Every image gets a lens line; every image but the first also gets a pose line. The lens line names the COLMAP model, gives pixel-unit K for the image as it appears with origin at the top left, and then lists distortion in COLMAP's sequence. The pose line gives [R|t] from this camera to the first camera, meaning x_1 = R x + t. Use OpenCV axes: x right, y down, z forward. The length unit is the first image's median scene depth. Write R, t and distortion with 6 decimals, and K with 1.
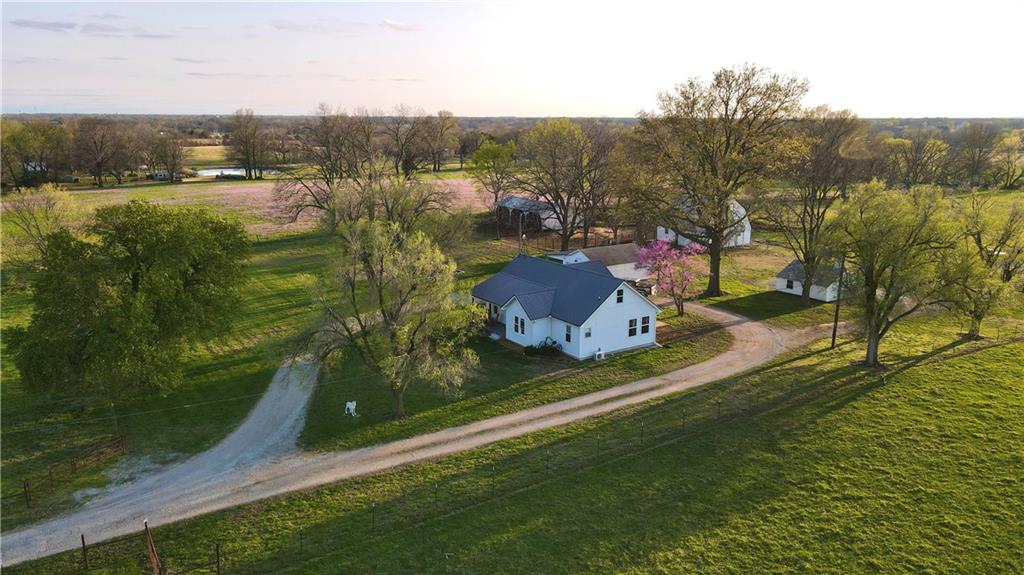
lens RADIAL K [[727.8, 0, 512.8], [0, 727.8, 288.8], [0, 0, 1]] dist [-0.003683, -0.001731]
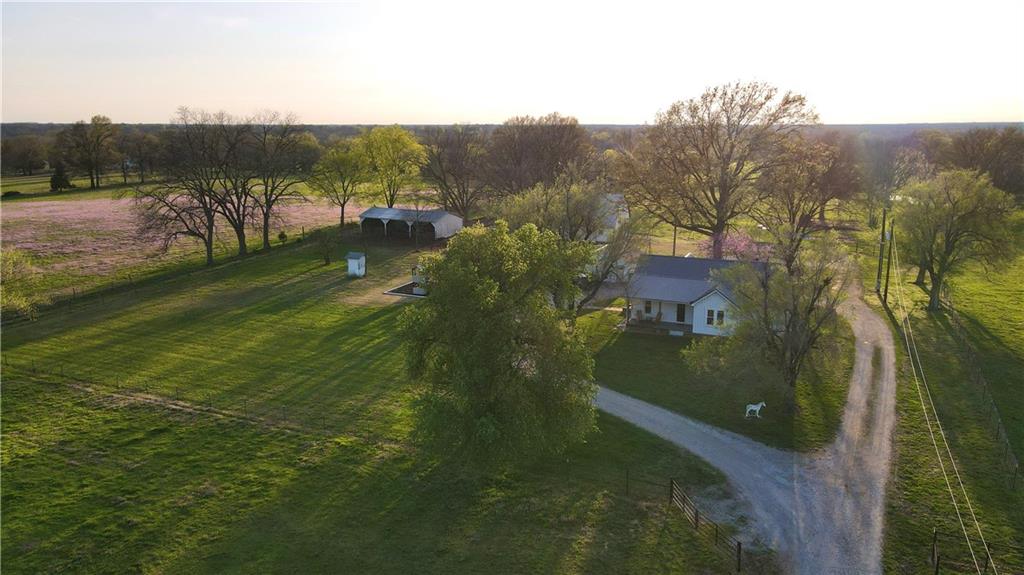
lens RADIAL K [[727.8, 0, 508.8], [0, 727.8, 285.3], [0, 0, 1]] dist [-0.003683, -0.001731]
pose [[0.854740, -0.114122, 0.506355, -0.382926], [0.120306, 0.992523, 0.020615, -0.027126], [-0.504921, 0.043297, 0.862079, 0.108604]]
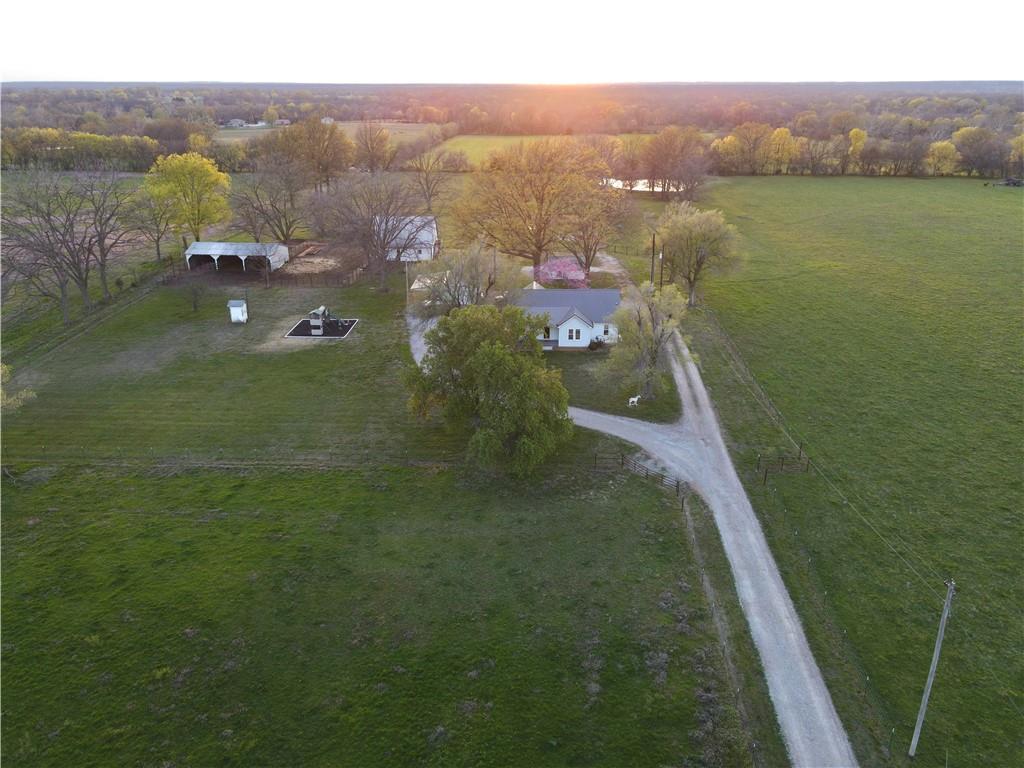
lens RADIAL K [[723.7, 0, 511.9], [0, 723.7, 383.3], [0, 0, 1]] dist [0.002593, 0.001431]
pose [[0.576054, -0.319056, 0.752572, -0.602406], [0.187196, 0.947702, 0.258493, -0.130817], [-0.795688, -0.008028, 0.605654, 0.087814]]
